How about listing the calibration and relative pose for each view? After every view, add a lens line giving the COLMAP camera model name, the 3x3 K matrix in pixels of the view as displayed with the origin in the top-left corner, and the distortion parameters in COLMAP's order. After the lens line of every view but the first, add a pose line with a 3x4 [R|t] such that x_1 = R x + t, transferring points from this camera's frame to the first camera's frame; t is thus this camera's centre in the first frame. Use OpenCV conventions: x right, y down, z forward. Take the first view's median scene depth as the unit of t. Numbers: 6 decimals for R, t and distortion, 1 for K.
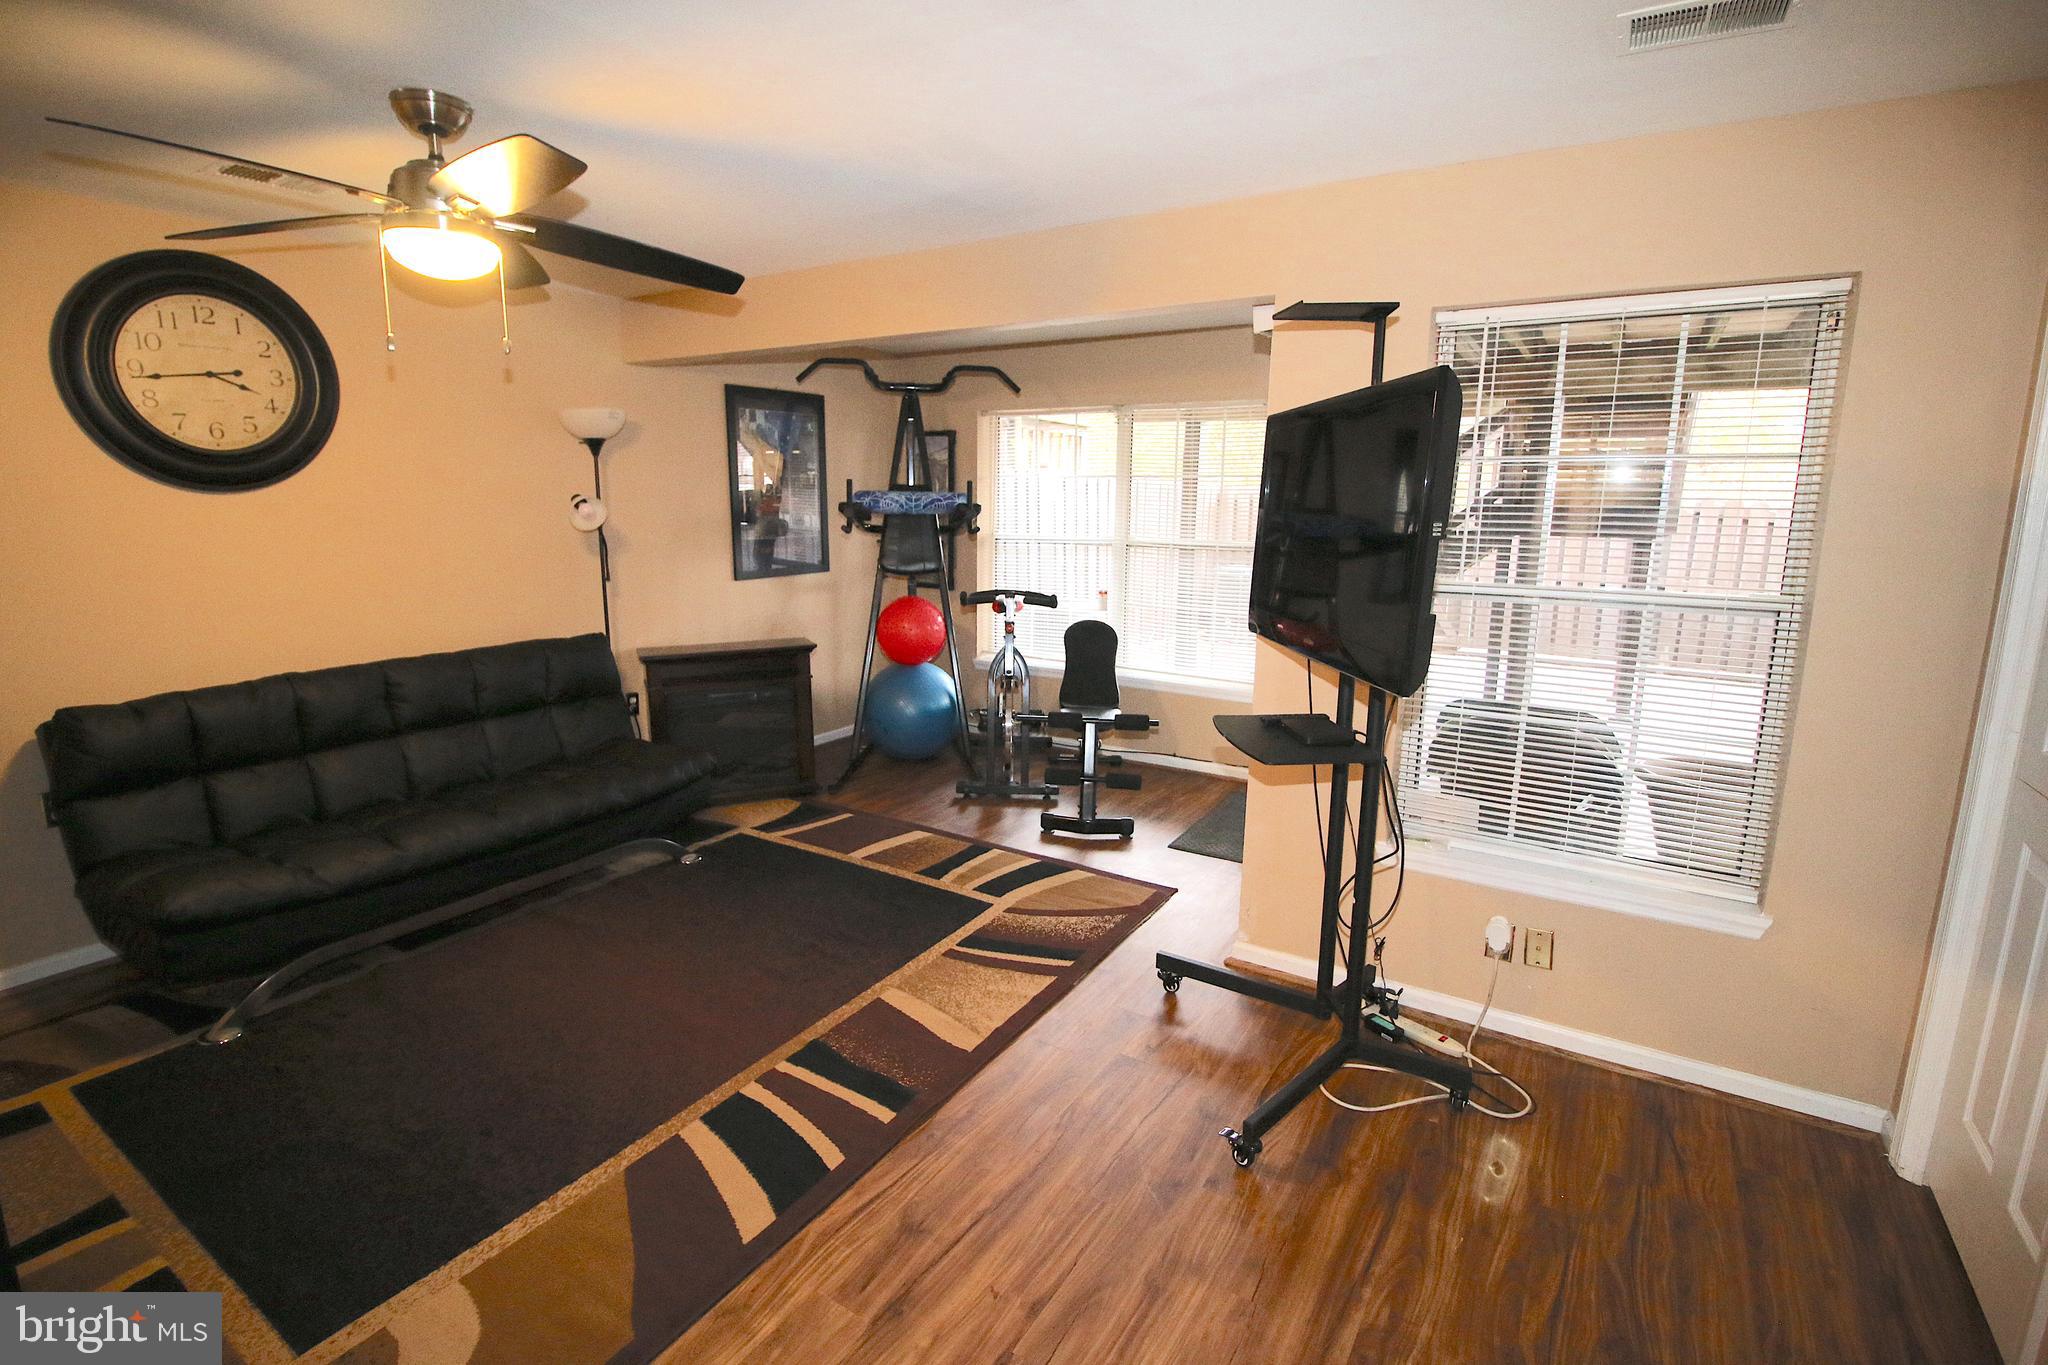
lens RADIAL K [[941.2, 0, 1027.5], [0, 941.2, 666.1], [0, 0, 1]] dist [0.000940, -0.014608]
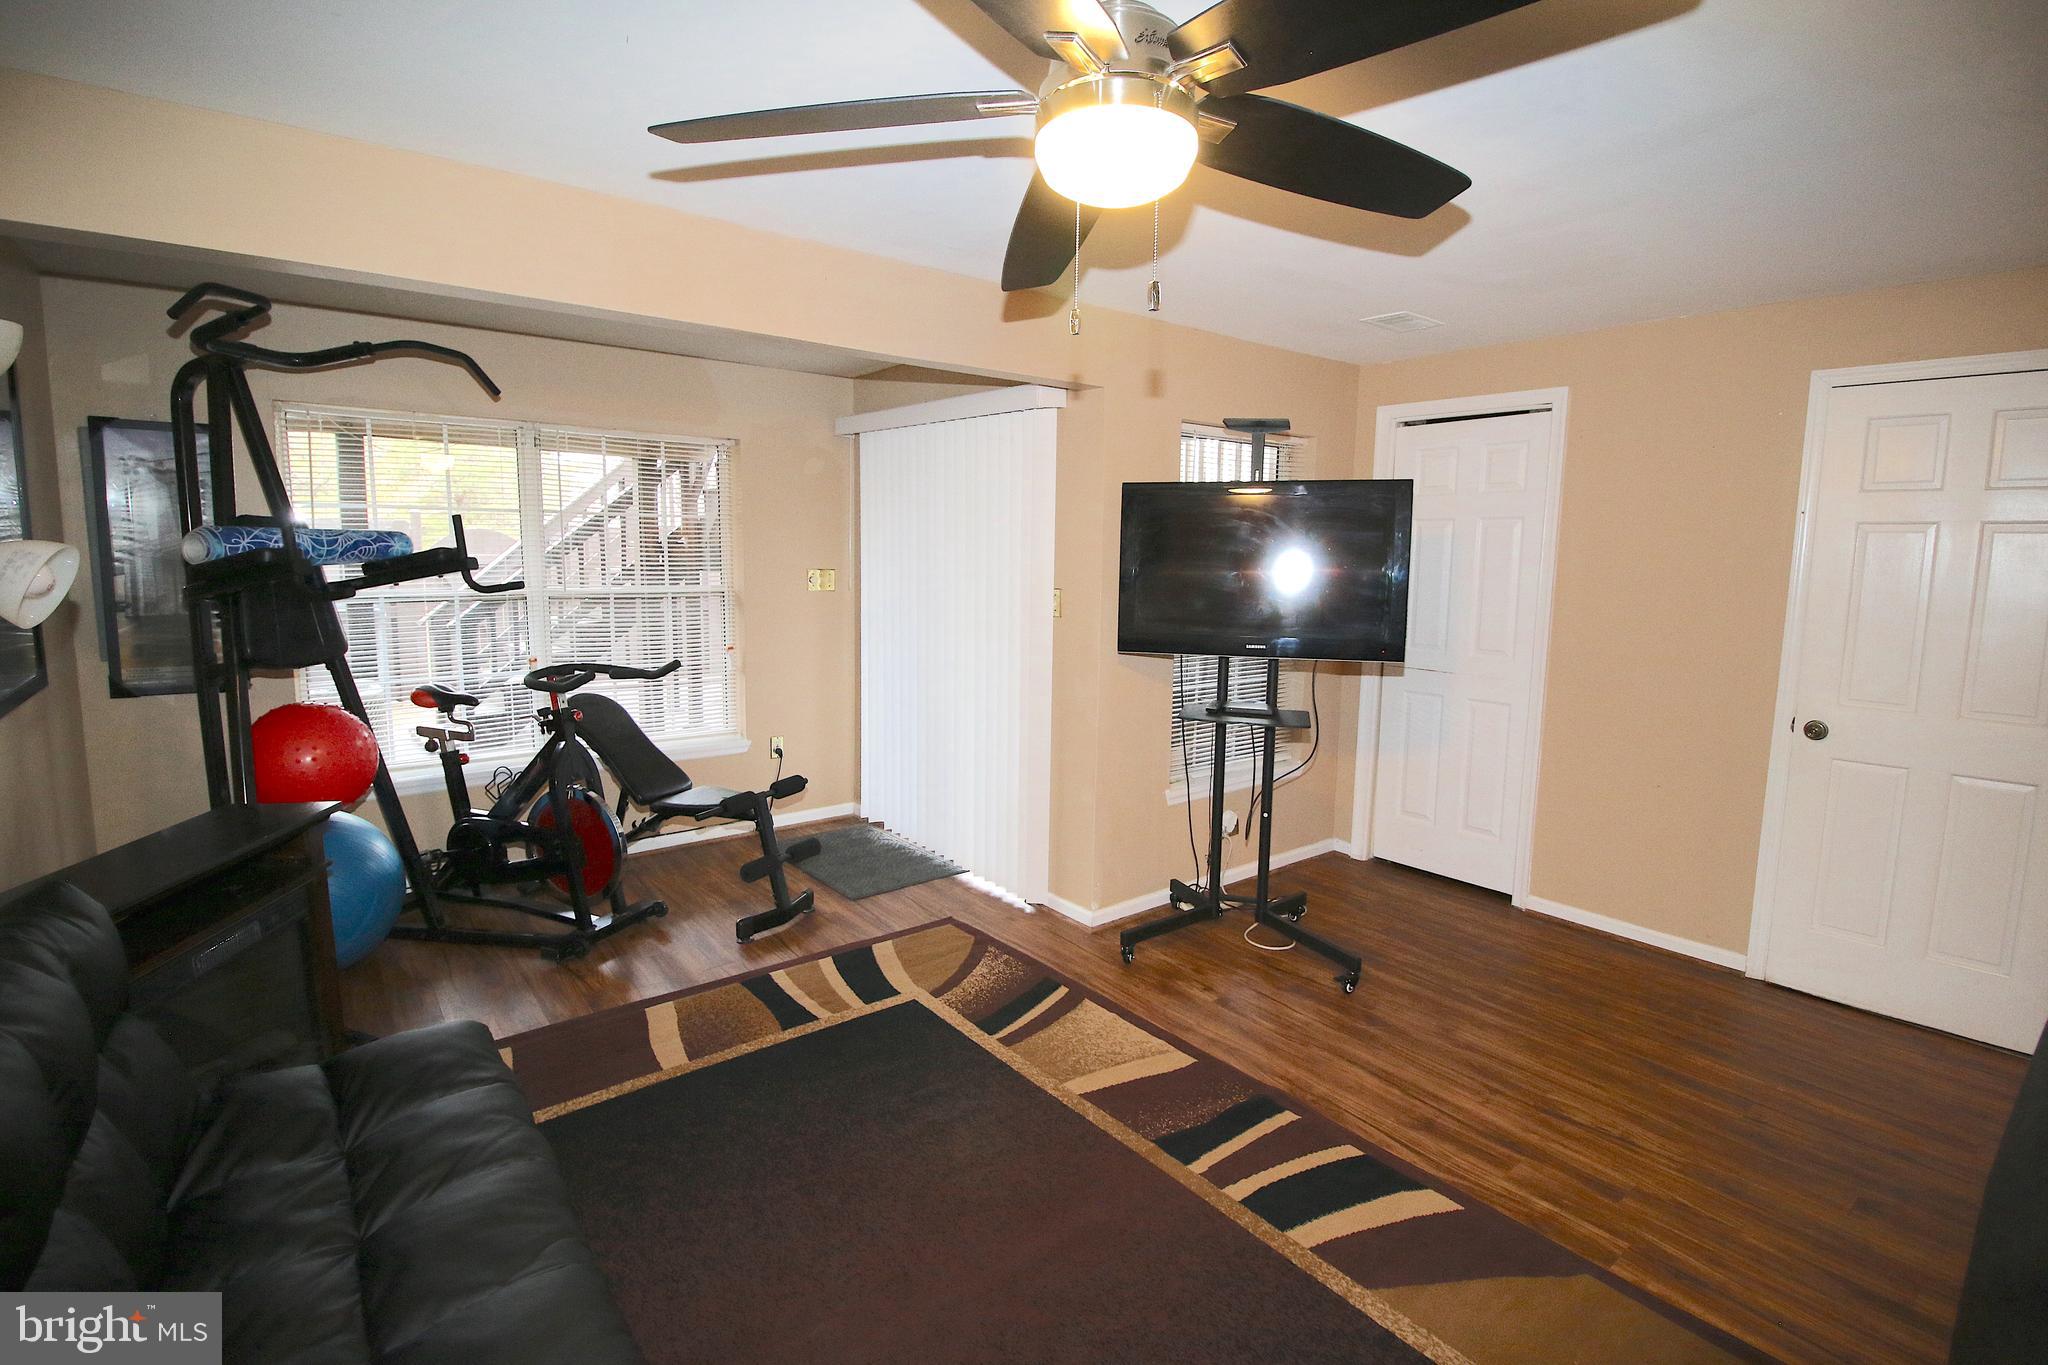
lens RADIAL K [[941.2, 0, 1027.5], [0, 941.2, 666.1], [0, 0, 1]] dist [0.000940, -0.014608]
pose [[0.336057, -0.128247, 0.933069, -0.720106], [0.155134, 0.984692, 0.079469, -0.101771], [-0.928978, 0.118045, 0.350808, 0.501716]]
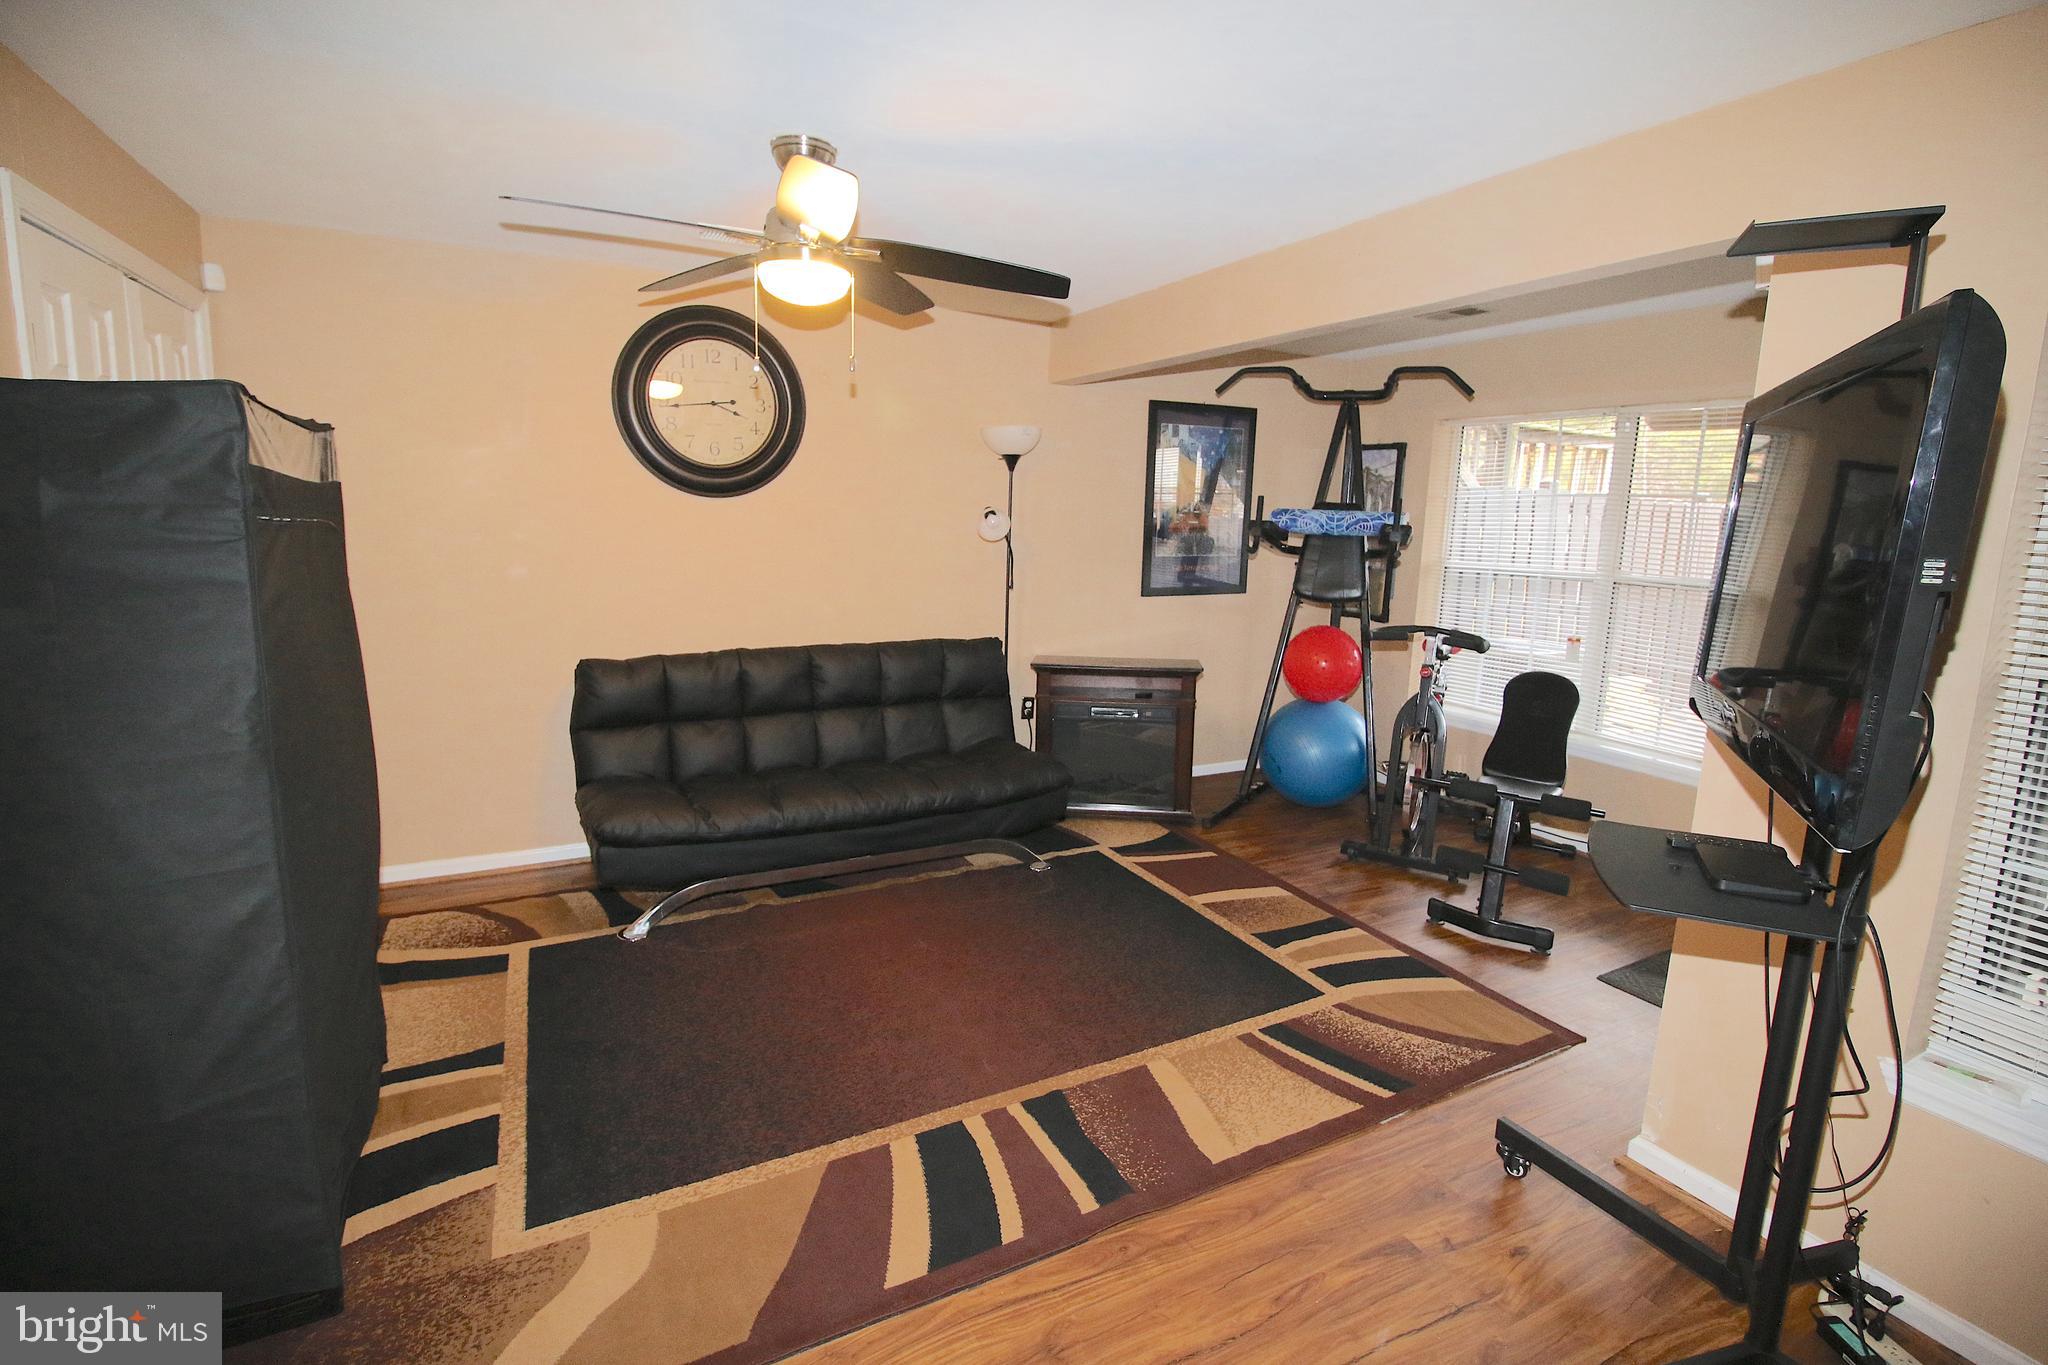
lens RADIAL K [[941.2, 0, 1027.5], [0, 941.2, 666.1], [0, 0, 1]] dist [0.000940, -0.014608]
pose [[0.860983, 0.097587, -0.499185, 0.115716], [-0.108936, 0.994028, 0.006434, -0.014809], [0.496832, 0.048839, 0.866472, 0.108957]]
